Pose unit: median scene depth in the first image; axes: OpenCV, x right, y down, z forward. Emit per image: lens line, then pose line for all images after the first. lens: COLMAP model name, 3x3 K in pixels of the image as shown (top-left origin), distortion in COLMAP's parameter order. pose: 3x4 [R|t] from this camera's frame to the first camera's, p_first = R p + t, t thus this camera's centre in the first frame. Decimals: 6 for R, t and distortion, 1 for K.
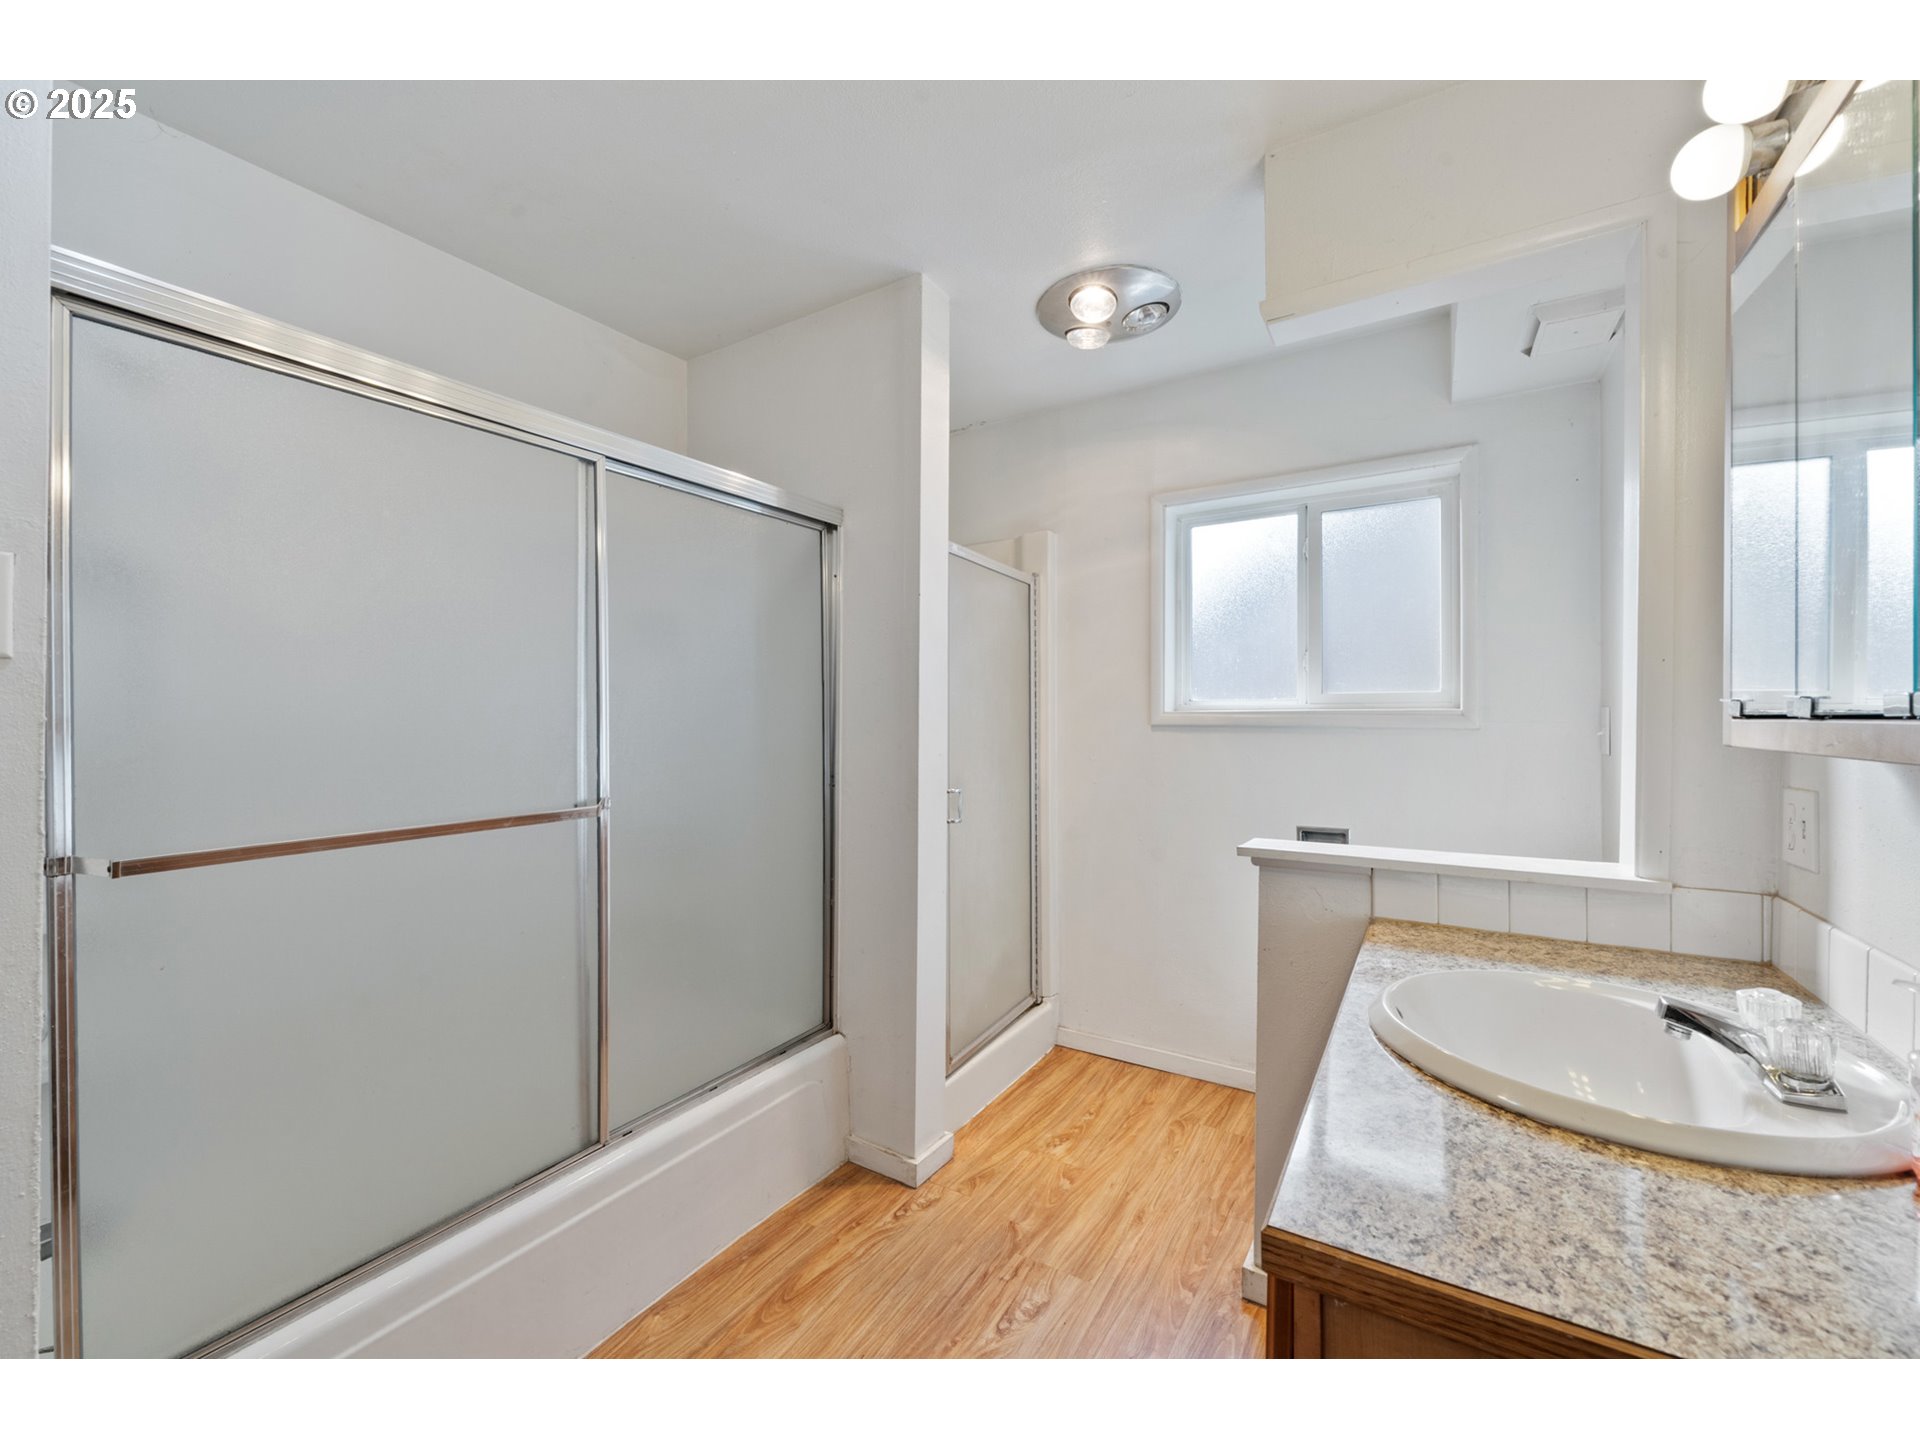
lens RADIAL K [[781.3, 0, 970.5], [0, 781.3, 716.7], [0, 0, 1]] dist [-0.000344, -0.000055]
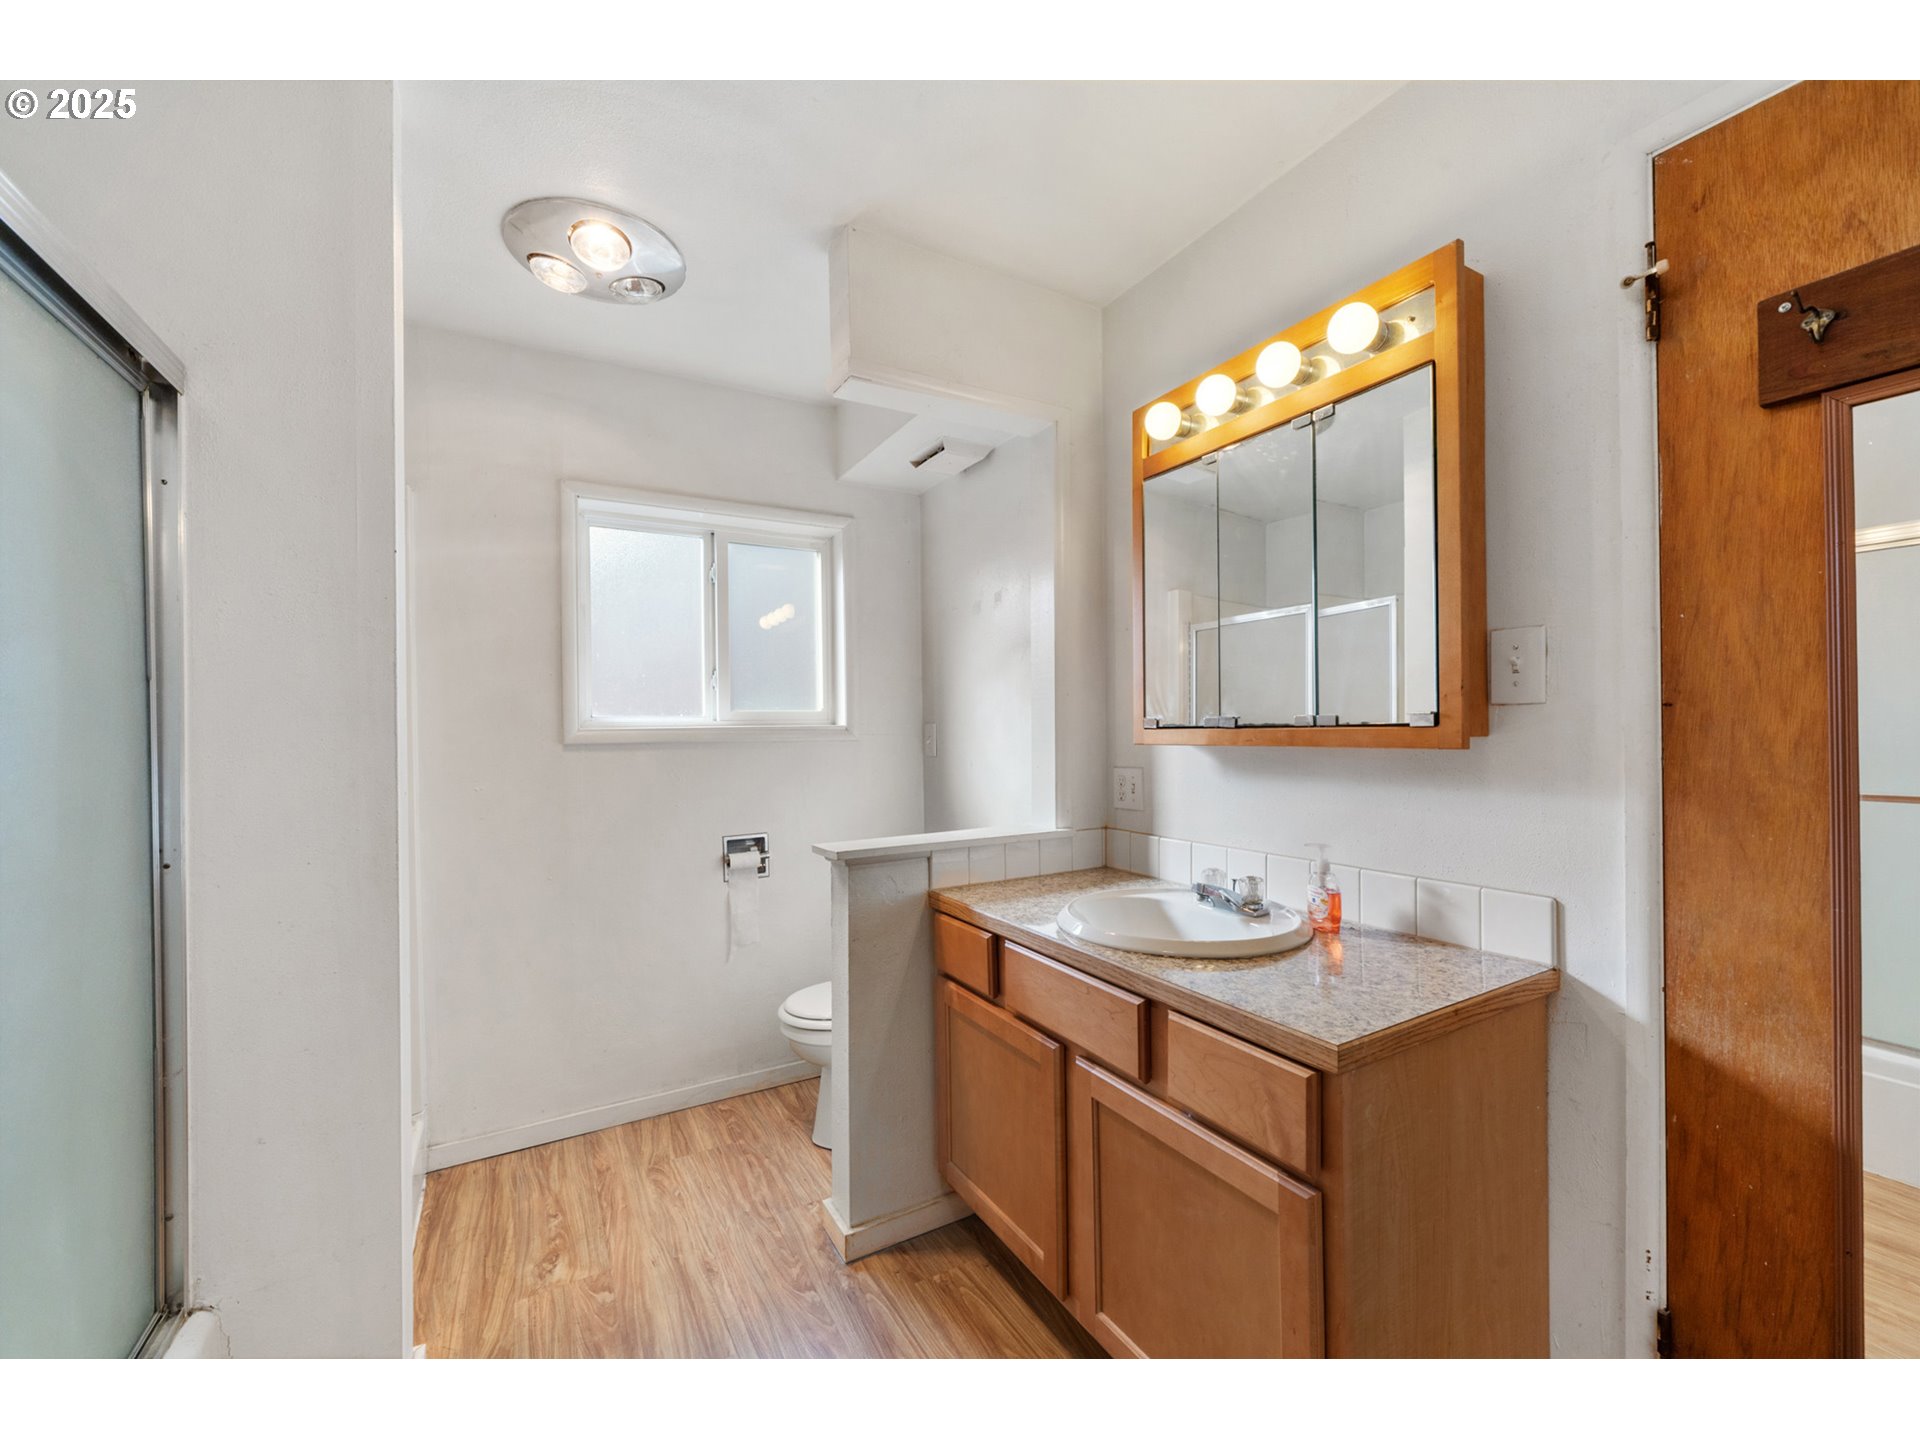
lens RADIAL K [[758.9, 0, 962.2], [0, 758.9, 735.4], [0, 0, 1]] dist [-0.000050, 0.000150]
pose [[0.476975, -0.012430, 0.878829, -0.364075], [0.012026, 0.999899, 0.007615, -0.000576], [-0.878835, 0.006937, 0.477076, 0.253041]]
